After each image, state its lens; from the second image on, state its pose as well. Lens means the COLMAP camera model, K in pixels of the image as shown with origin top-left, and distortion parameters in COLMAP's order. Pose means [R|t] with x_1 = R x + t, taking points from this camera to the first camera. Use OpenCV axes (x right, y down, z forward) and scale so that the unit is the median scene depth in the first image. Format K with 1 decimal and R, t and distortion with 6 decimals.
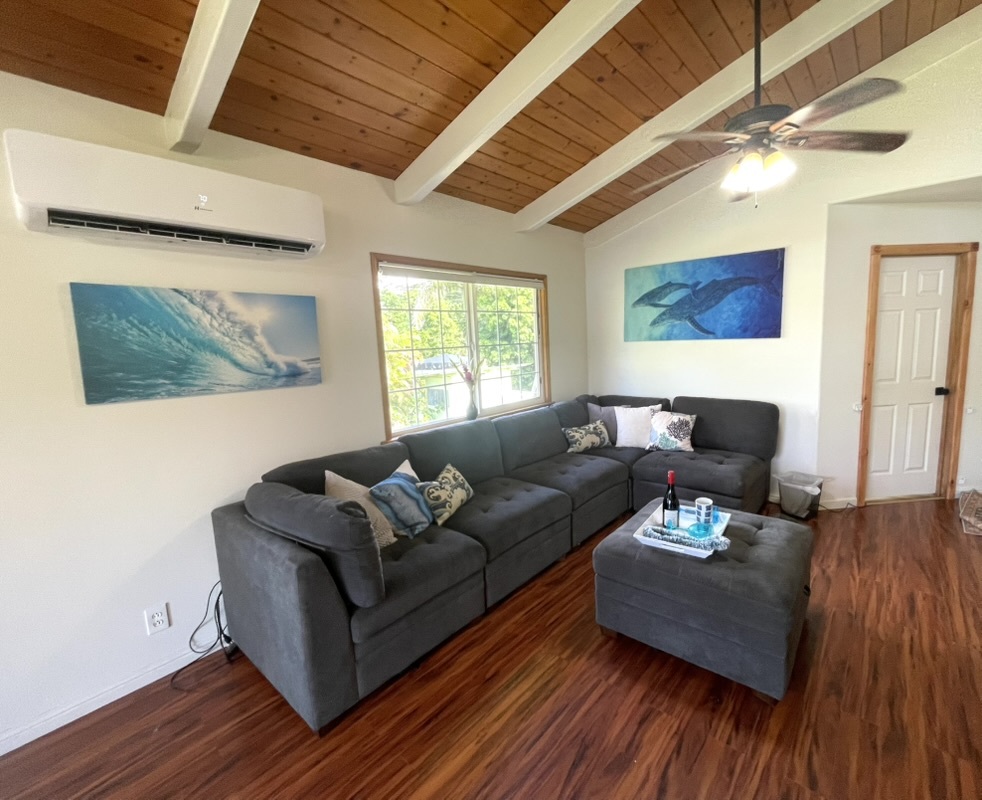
lens RADIAL K [[453.3, 0, 510.8], [0, 453.3, 399.5], [0, 0, 1]] dist [0.002077, 0.000685]
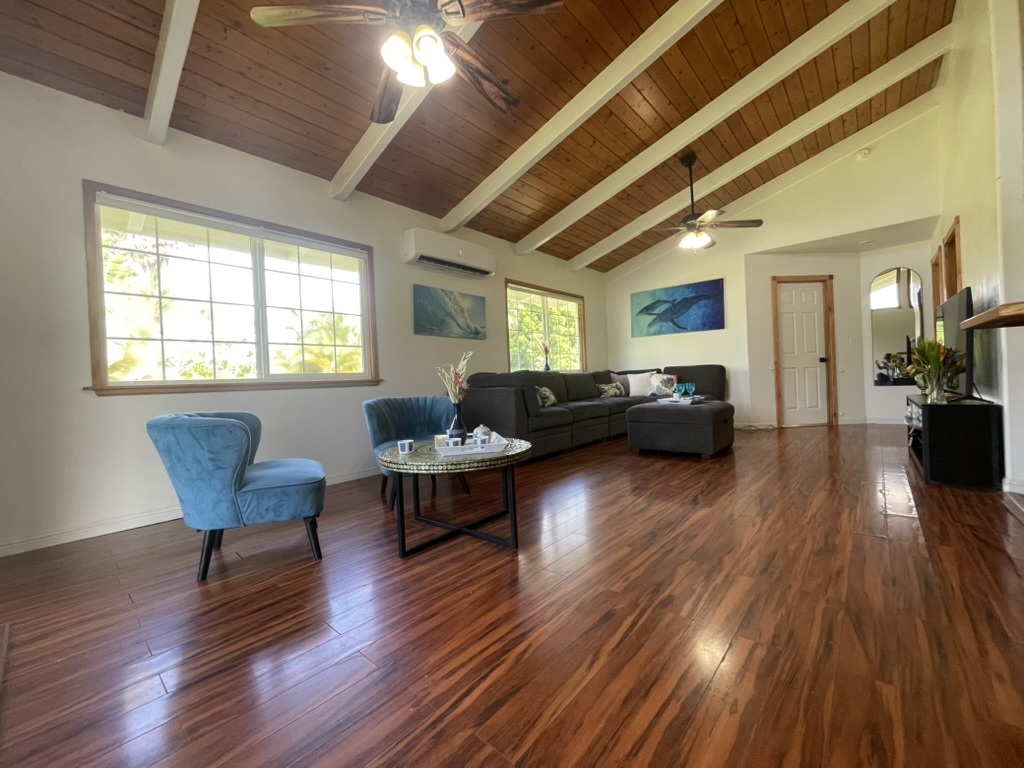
lens RADIAL K [[413.9, 0, 507.4], [0, 413.9, 378.2], [0, 0, 1]] dist [0.012231, -0.000007]
pose [[0.999702, 0.004864, -0.023931, -0.190618], [-0.007868, 0.991865, -0.127054, 0.255236], [0.023118, 0.127204, 0.991607, -0.556005]]
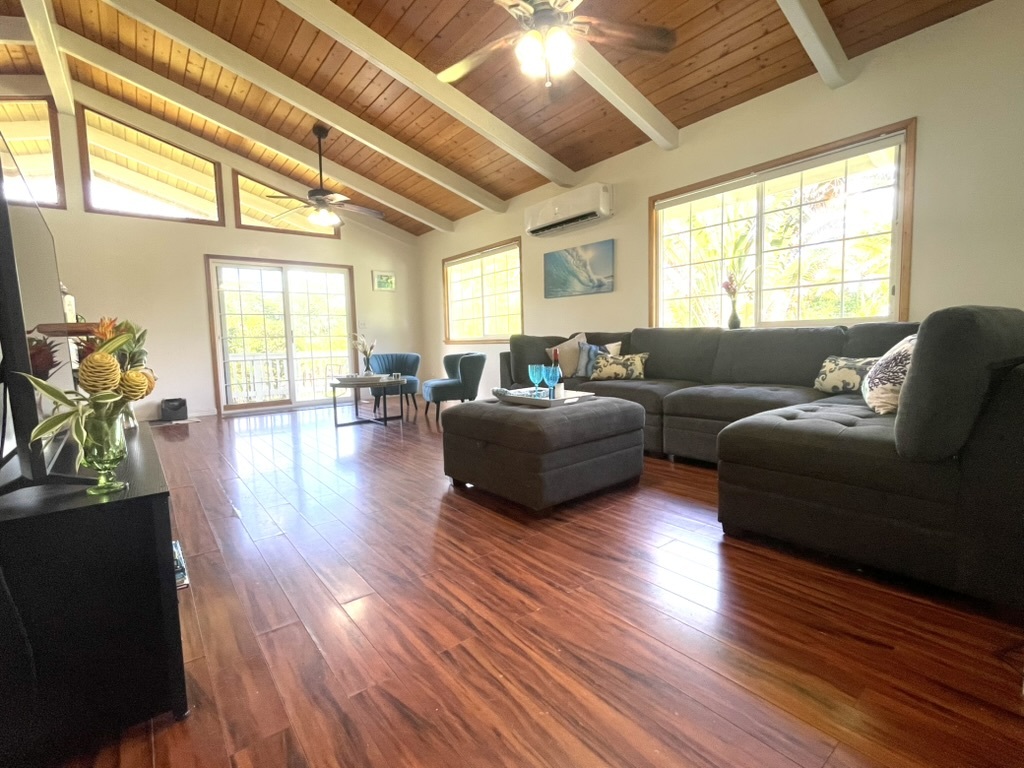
lens RADIAL K [[470.0, 0, 509.5], [0, 470.0, 385.2], [0, 0, 1]] dist [0.005407, 0.000604]
pose [[-0.209023, 0.127376, -0.969580, 0.957106], [-0.120242, 0.980610, 0.154747, 0.056159], [0.970490, 0.148930, -0.189654, 0.698331]]
